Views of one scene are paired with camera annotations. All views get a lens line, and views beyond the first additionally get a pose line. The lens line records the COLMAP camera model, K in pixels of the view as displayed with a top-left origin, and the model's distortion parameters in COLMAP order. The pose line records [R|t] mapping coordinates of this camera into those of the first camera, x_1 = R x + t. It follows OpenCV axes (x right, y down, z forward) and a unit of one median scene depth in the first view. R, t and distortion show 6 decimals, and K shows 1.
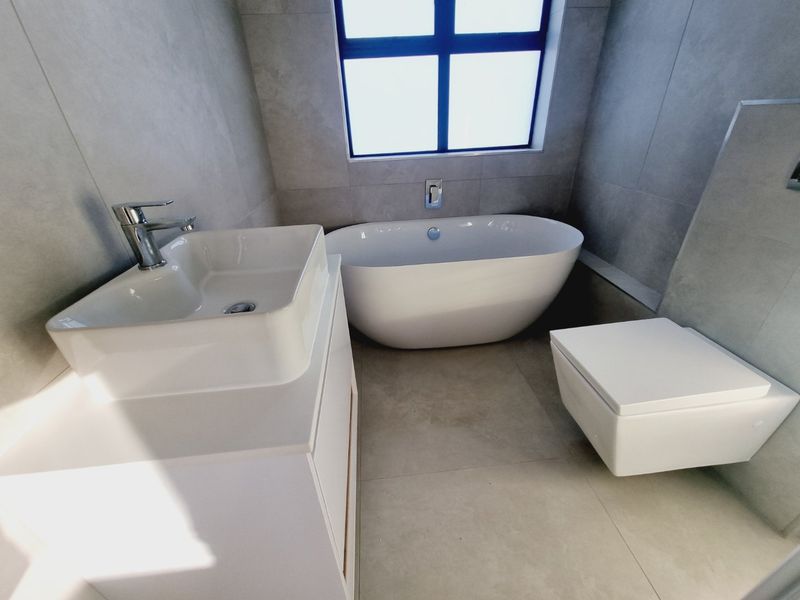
lens RADIAL K [[326.9, 0, 401.4], [0, 326.9, 298.6], [0, 0, 1]] dist [0.010464, 0.000142]
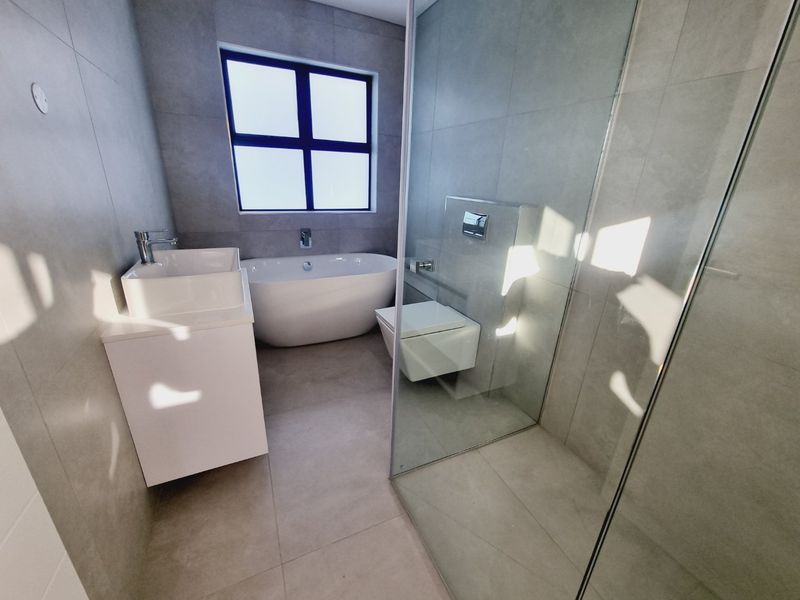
lens RADIAL K [[326.9, 0, 396.1], [0, 326.9, 299.2], [0, 0, 1]] dist [0.010464, 0.000142]
pose [[0.941155, -0.044548, 0.335026, -0.021355], [0.094403, 0.986471, -0.134026, 0.185986], [-0.324522, 0.157766, 0.932628, -0.449991]]
